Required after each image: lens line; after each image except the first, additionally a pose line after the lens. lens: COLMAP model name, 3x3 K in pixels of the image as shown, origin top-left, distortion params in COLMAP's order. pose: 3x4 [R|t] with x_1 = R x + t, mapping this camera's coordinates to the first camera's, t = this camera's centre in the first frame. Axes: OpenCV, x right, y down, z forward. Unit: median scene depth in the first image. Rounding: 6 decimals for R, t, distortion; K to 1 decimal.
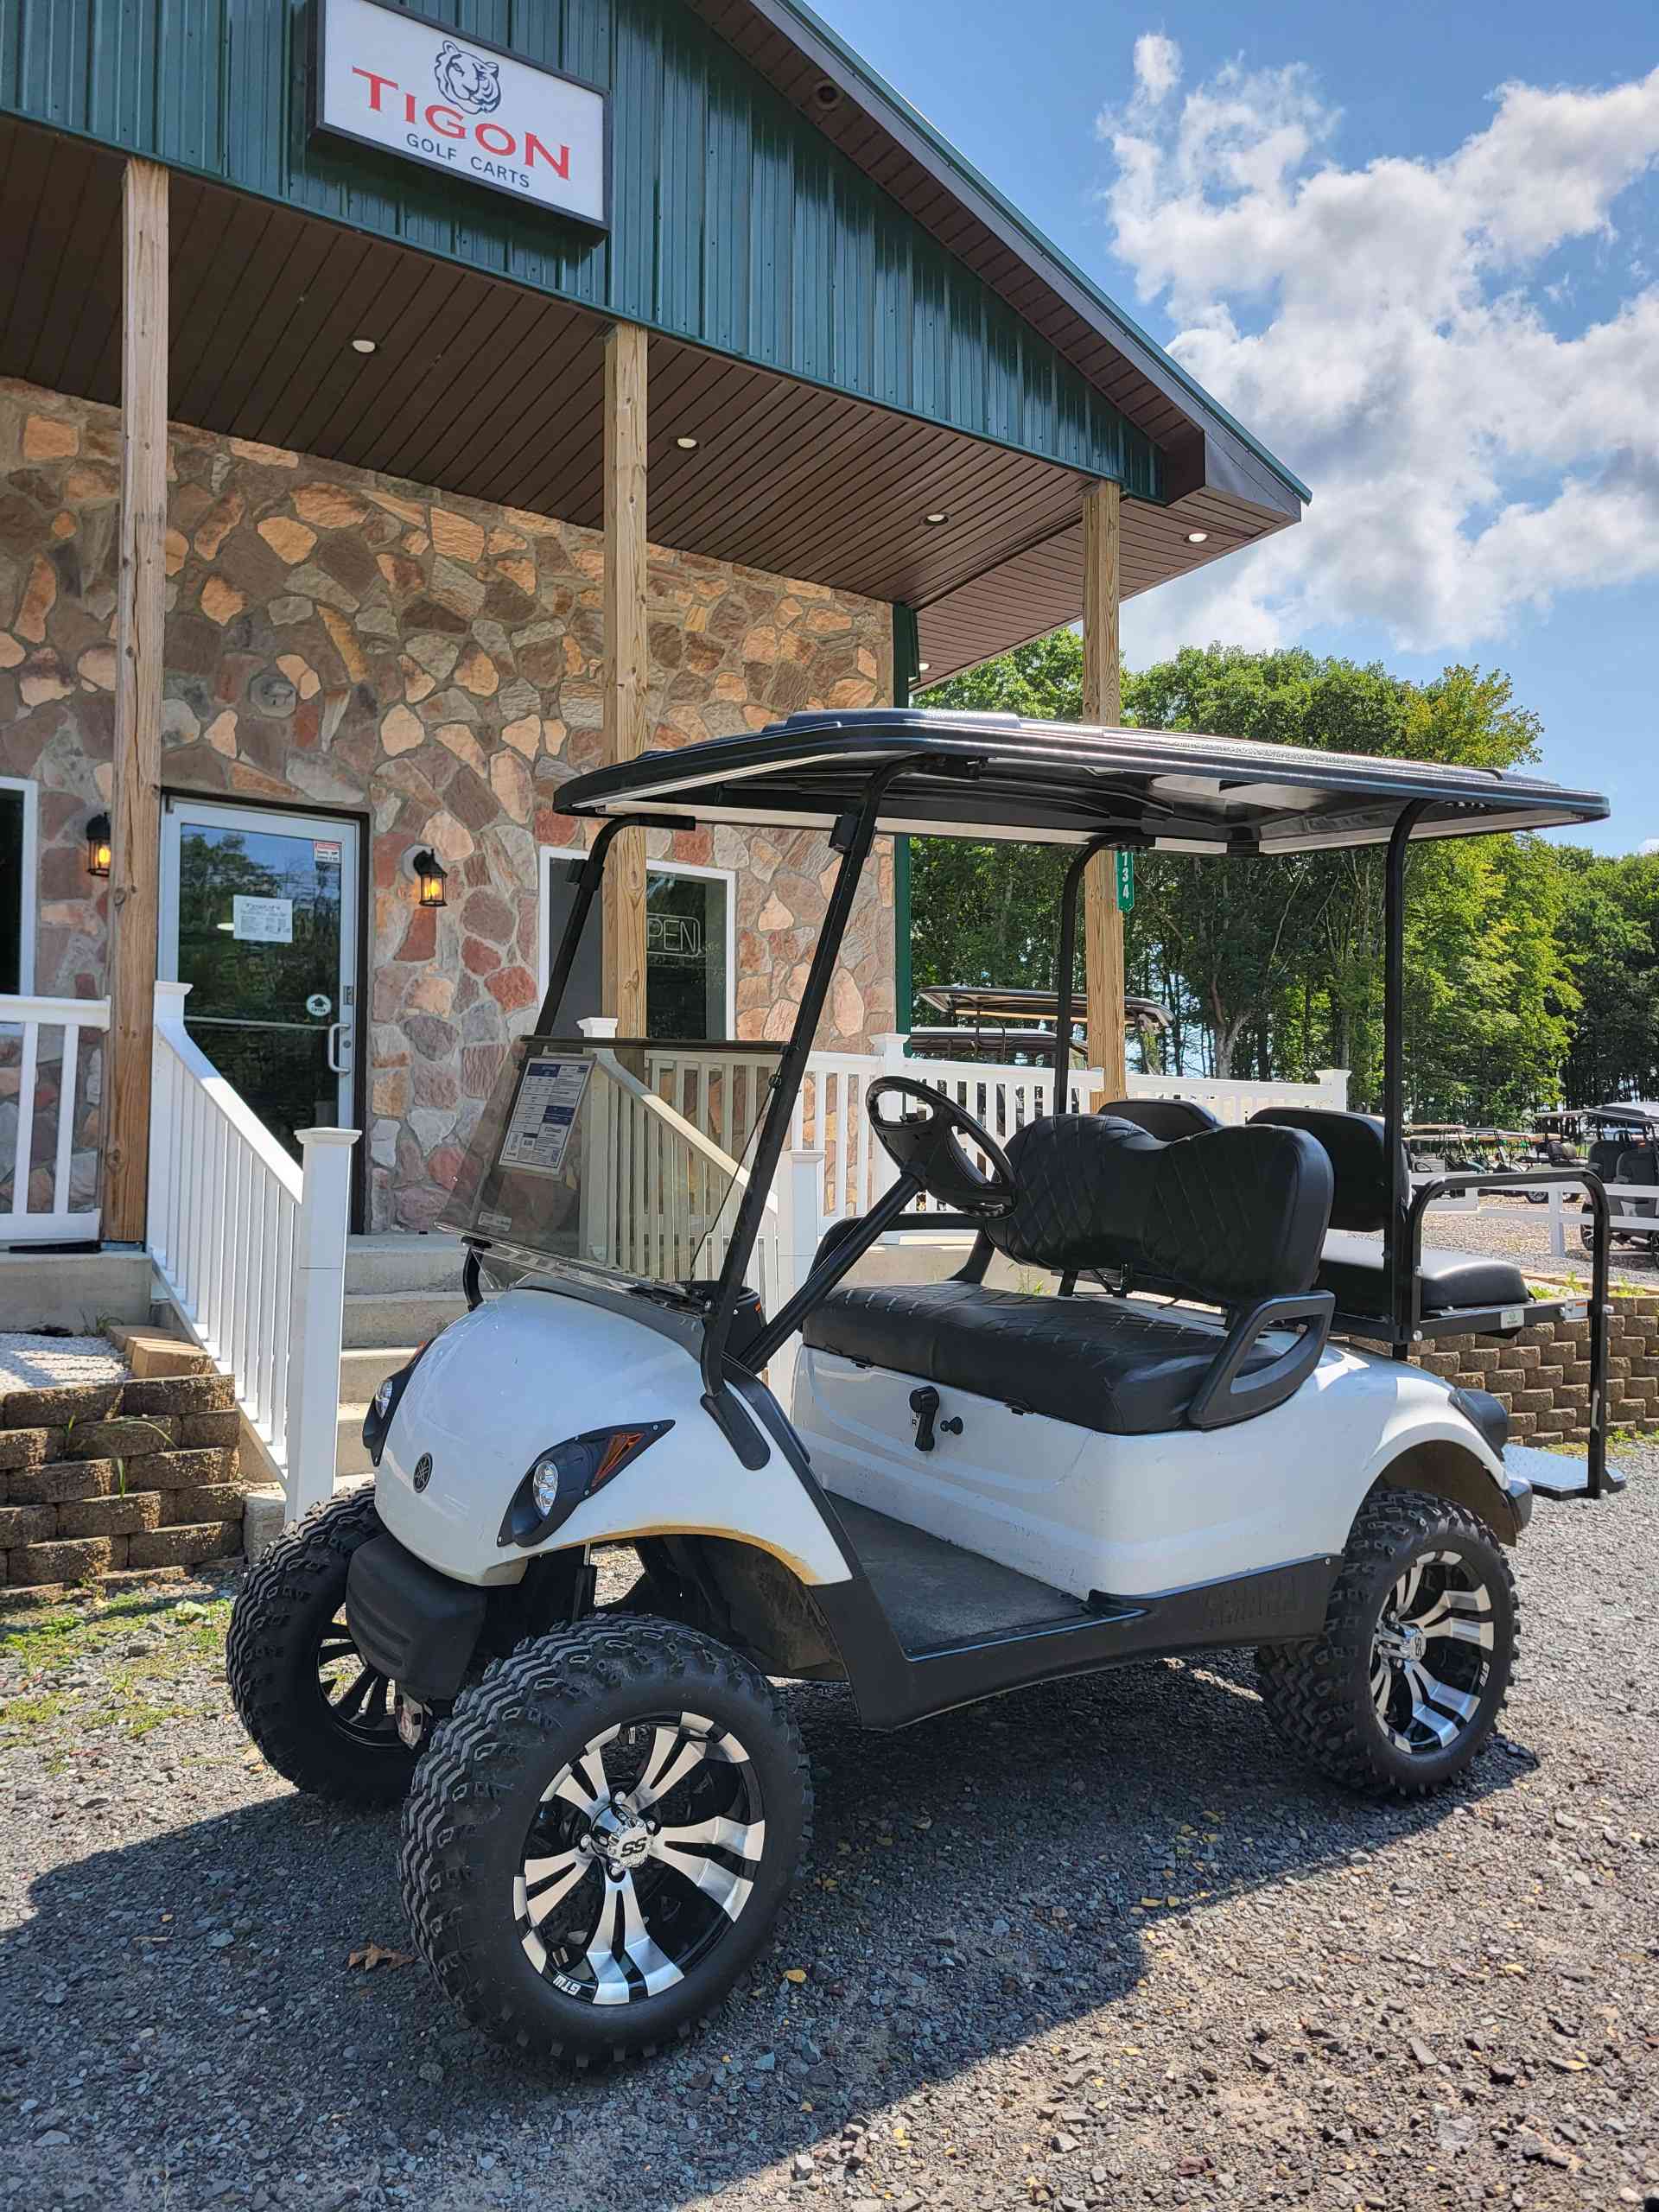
lens RADIAL K [[1663.3, 0, 878.0], [0, 1663.3, 1112.5], [0, 0, 1]] dist [0.052592, -0.024443]
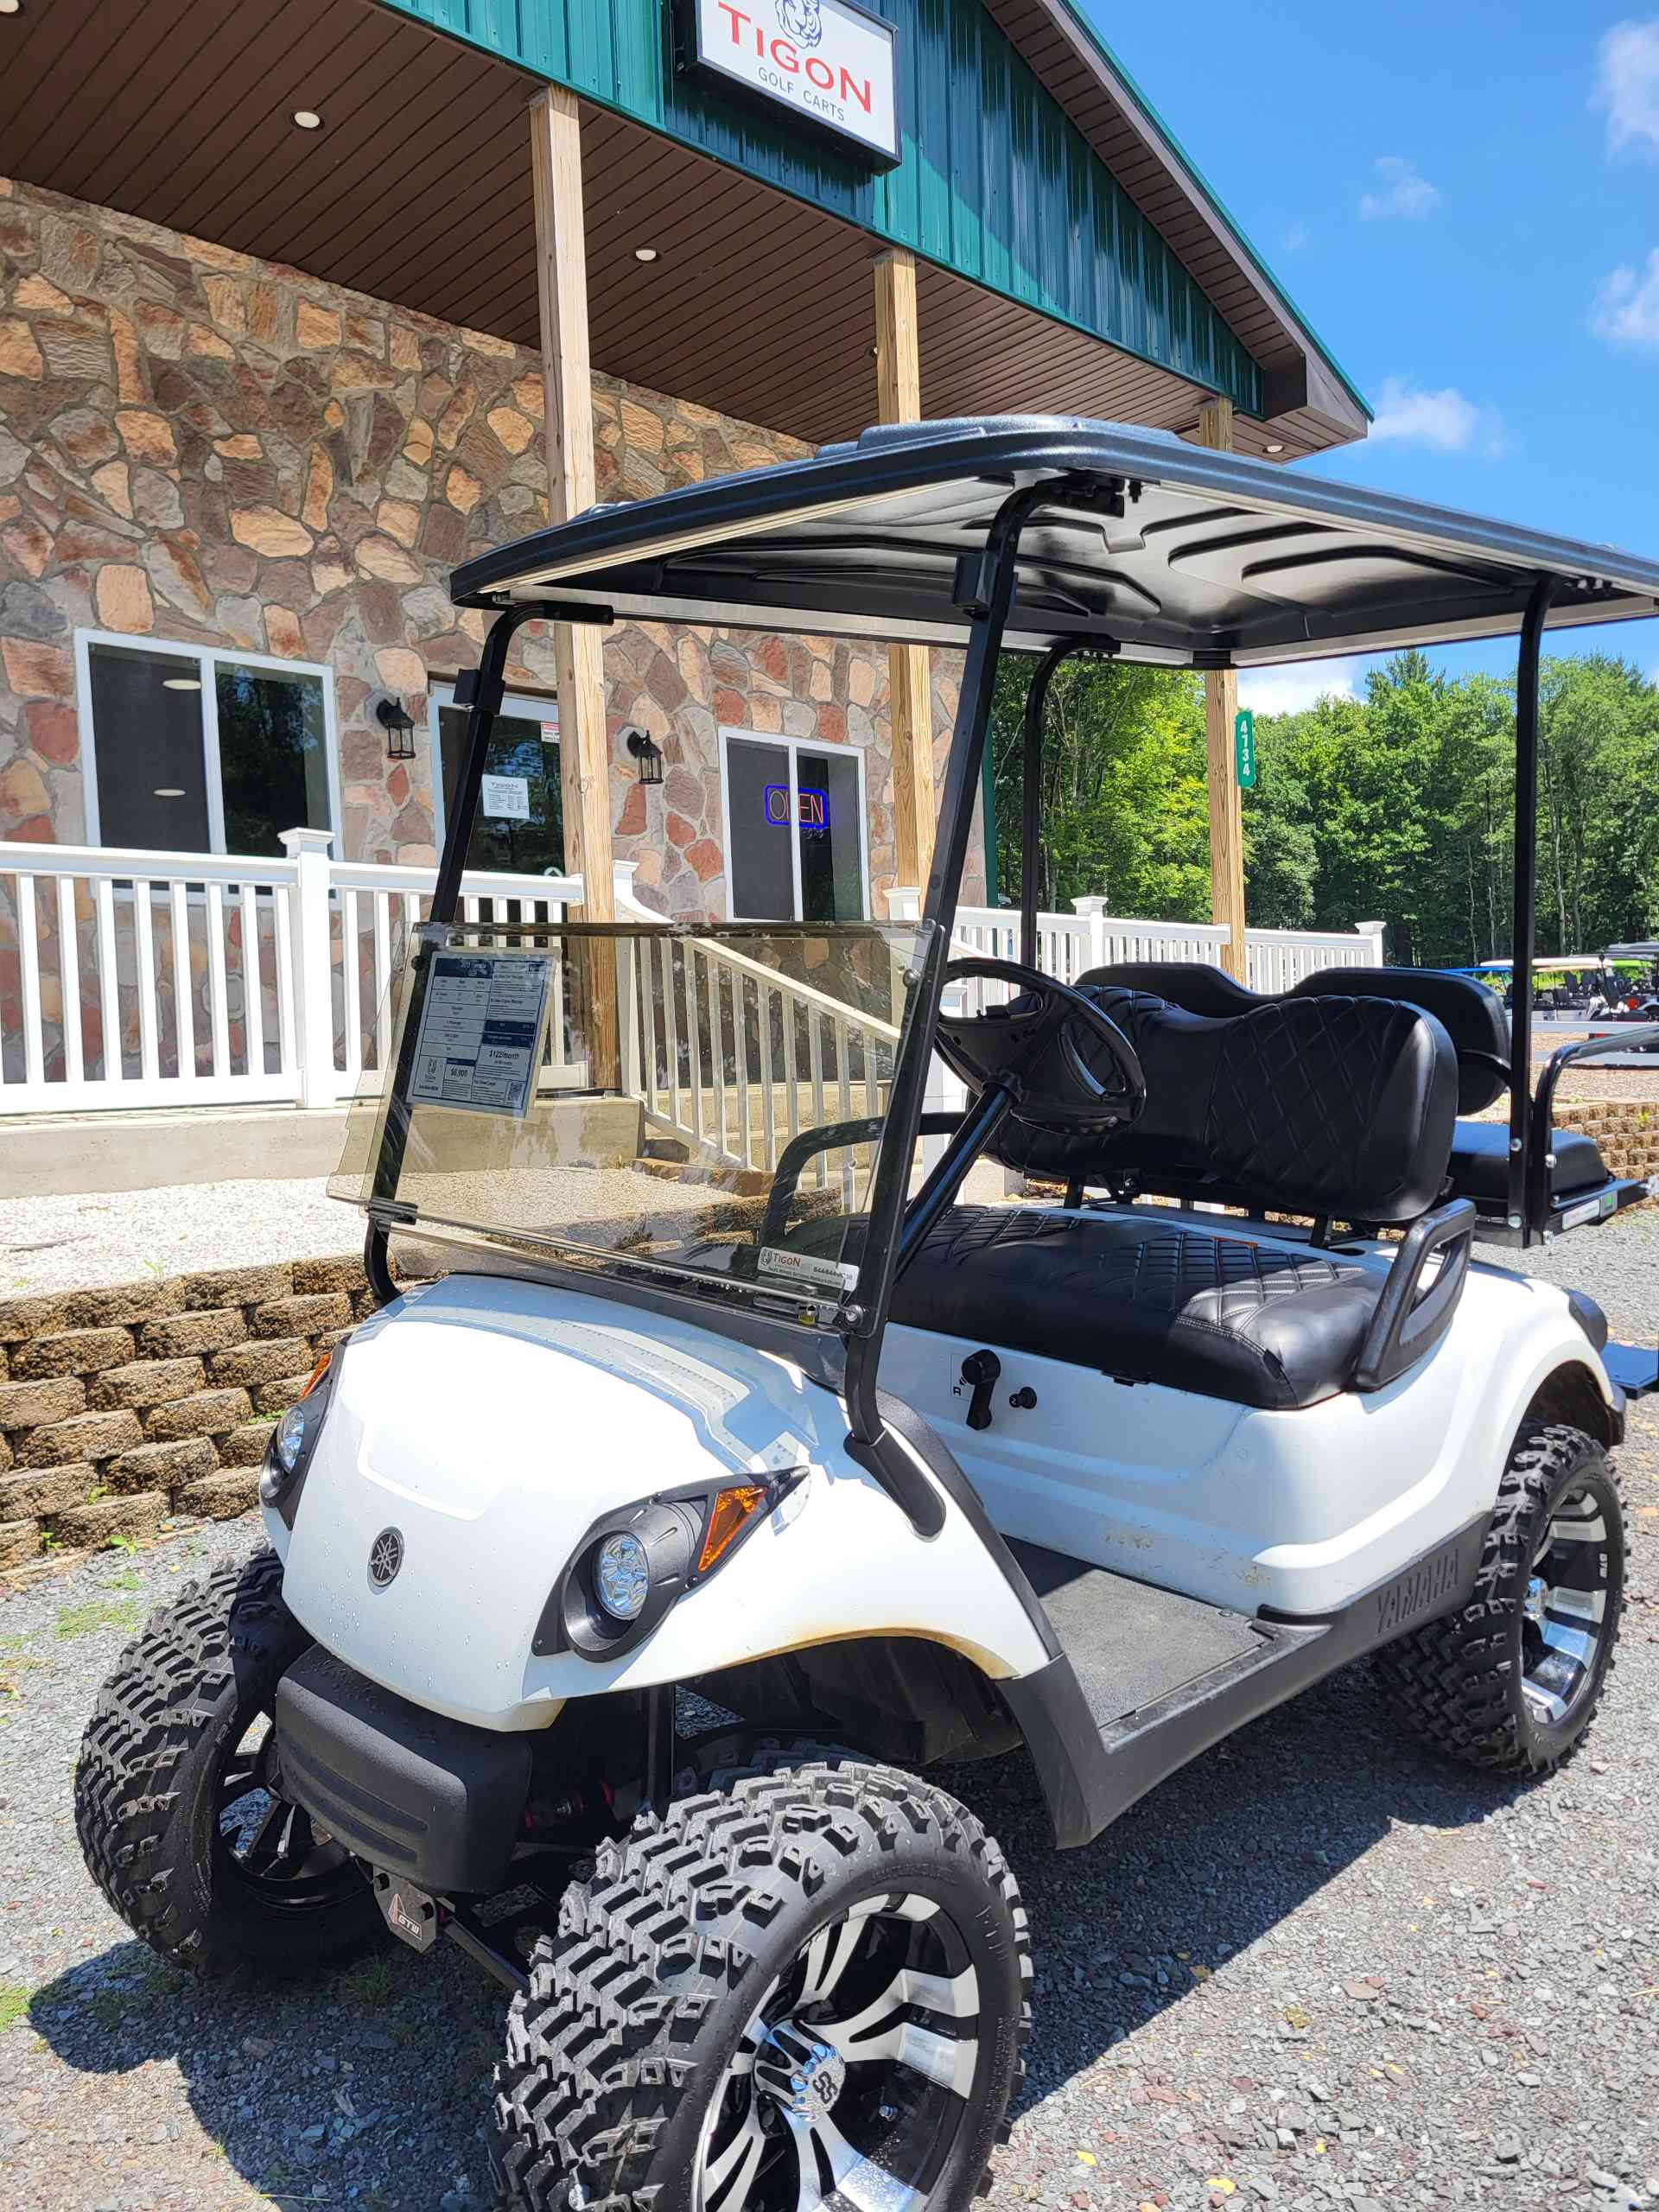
lens RADIAL K [[1647.2, 0, 867.9], [0, 1647.2, 1133.2], [0, 0, 1]] dist [0.057693, -0.030777]
pose [[0.982581, -0.039057, 0.181684, -0.329319], [0.020971, 0.994724, 0.100422, -0.002226], [-0.184648, -0.094863, 0.978216, -0.102507]]
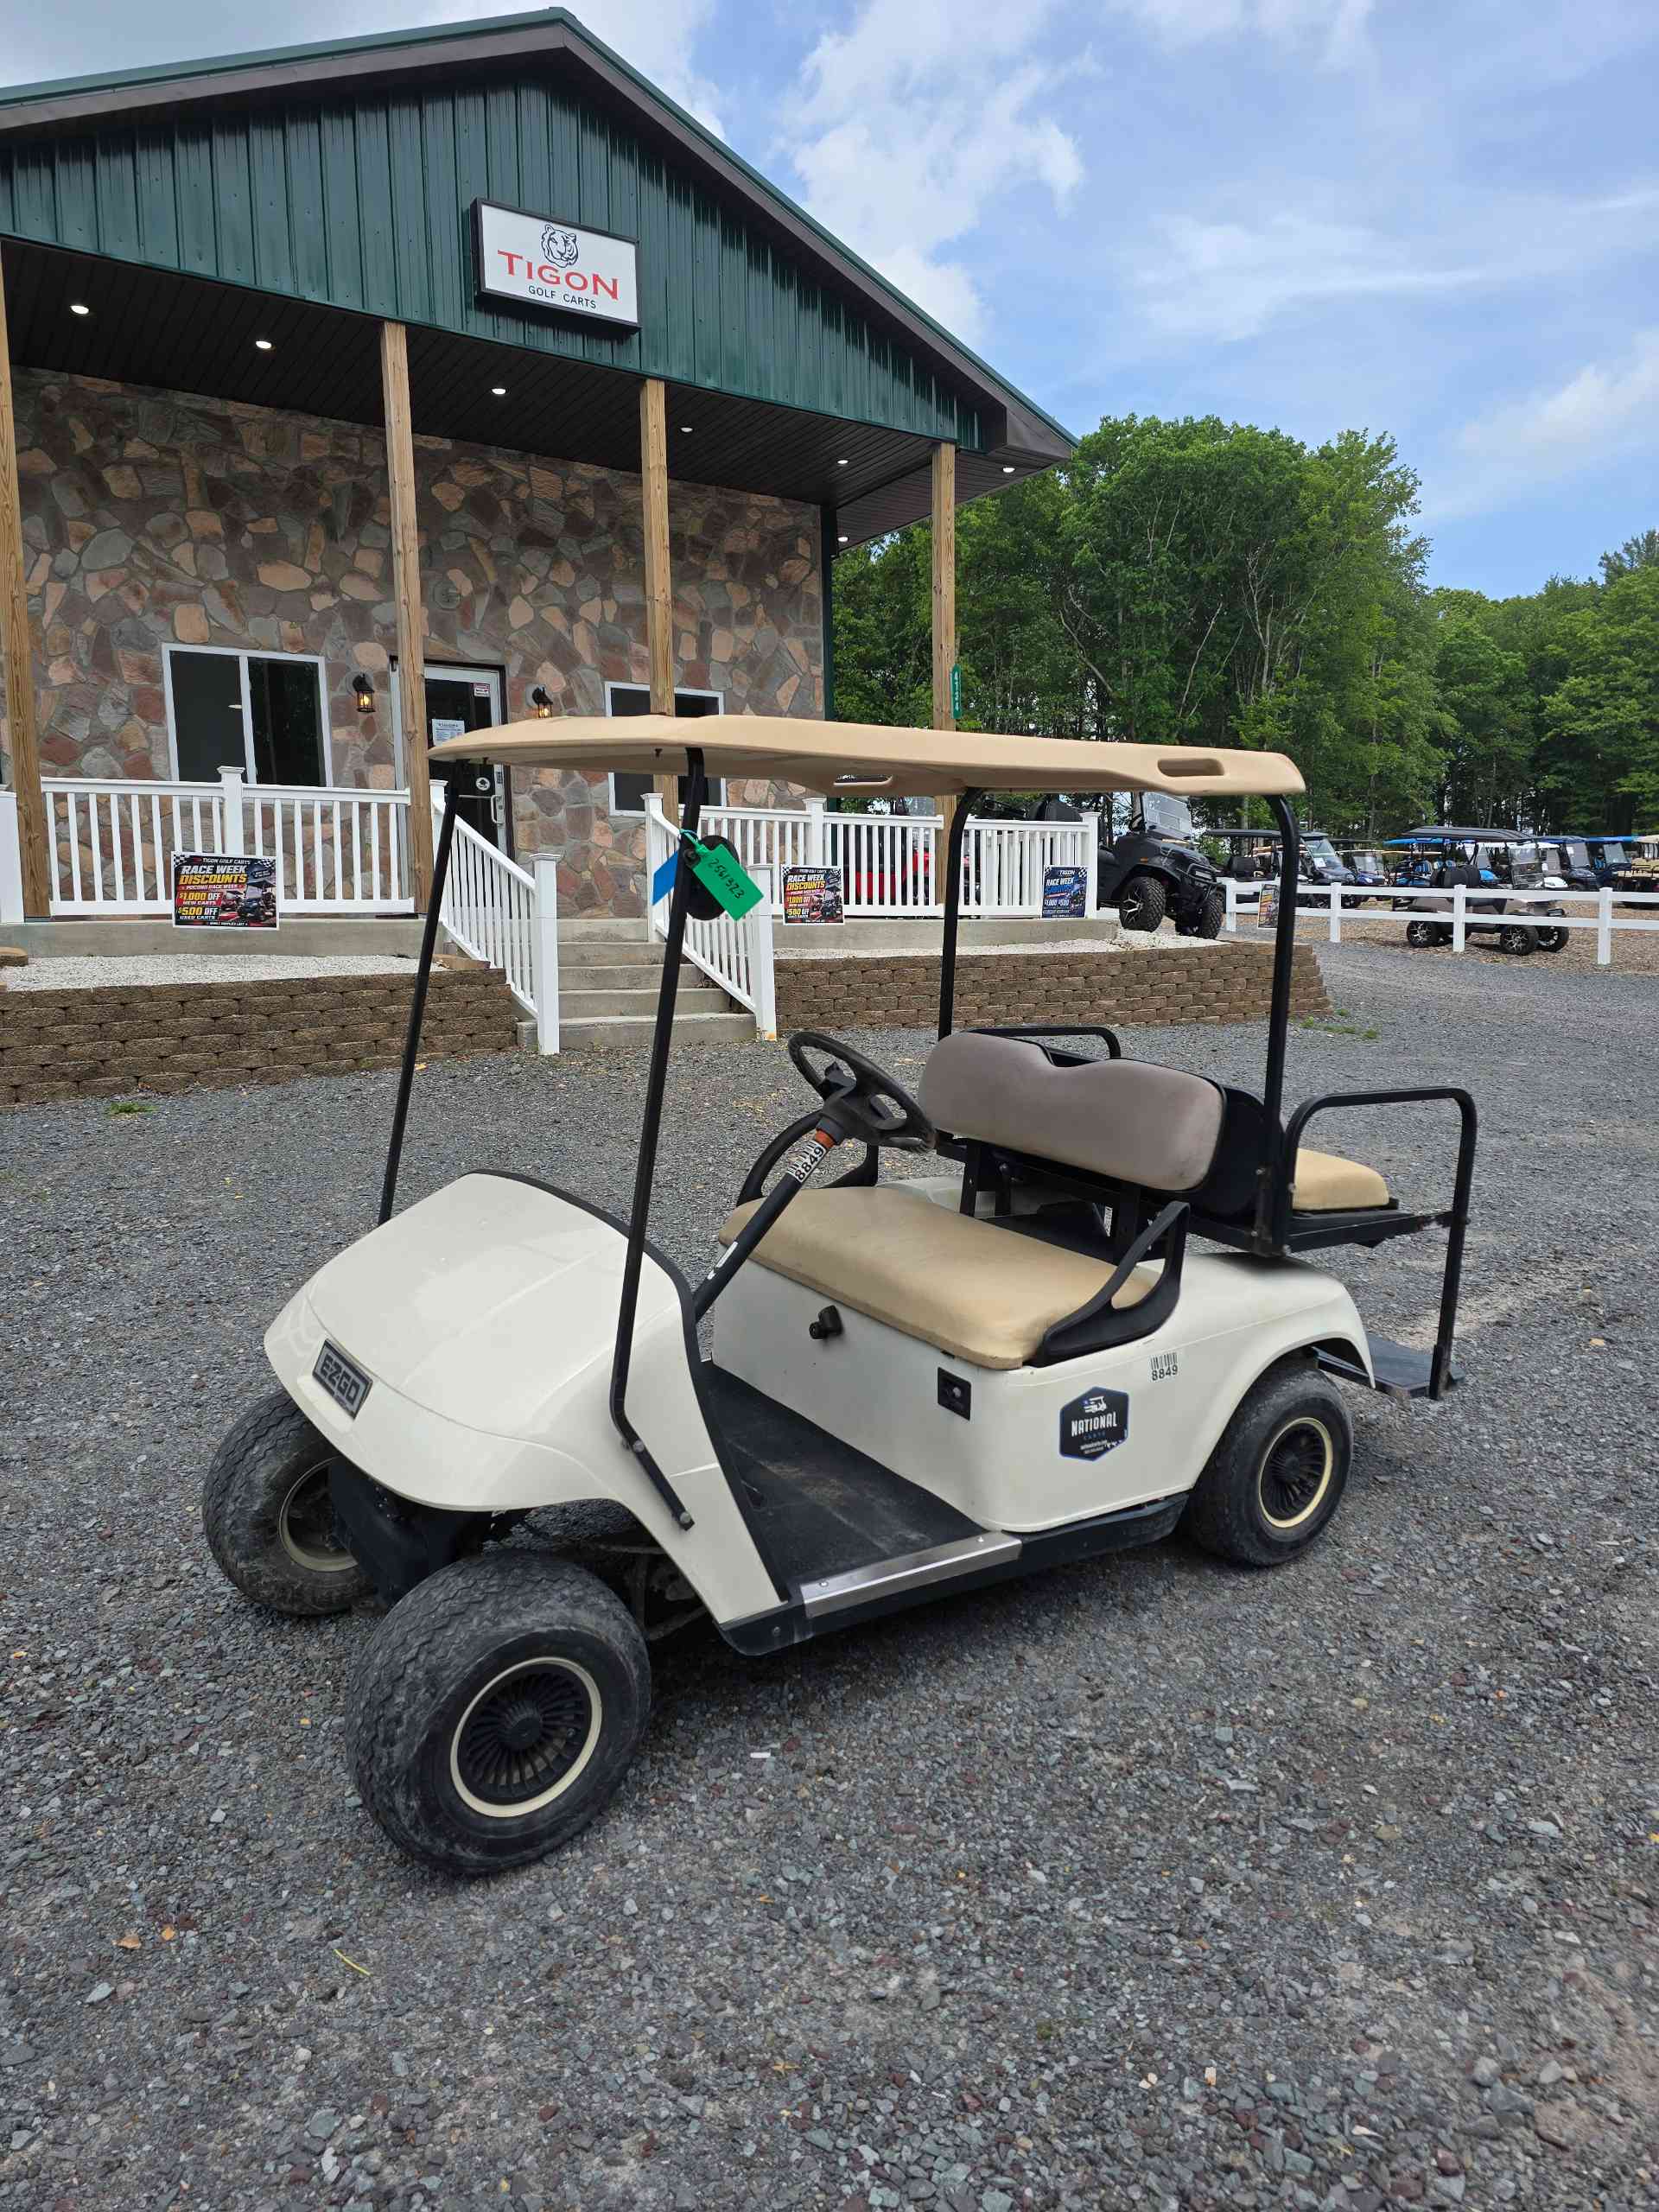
lens RADIAL K [[1451.0, 0, 840.8], [0, 1451.0, 1097.6], [0, 0, 1]] dist [0.059049, -0.048736]
pose [[0.999846, -0.014654, -0.009627, 0.039821], [0.016091, 0.985008, 0.171755, 0.001197], [0.006966, -0.171884, 0.985093, -0.510903]]
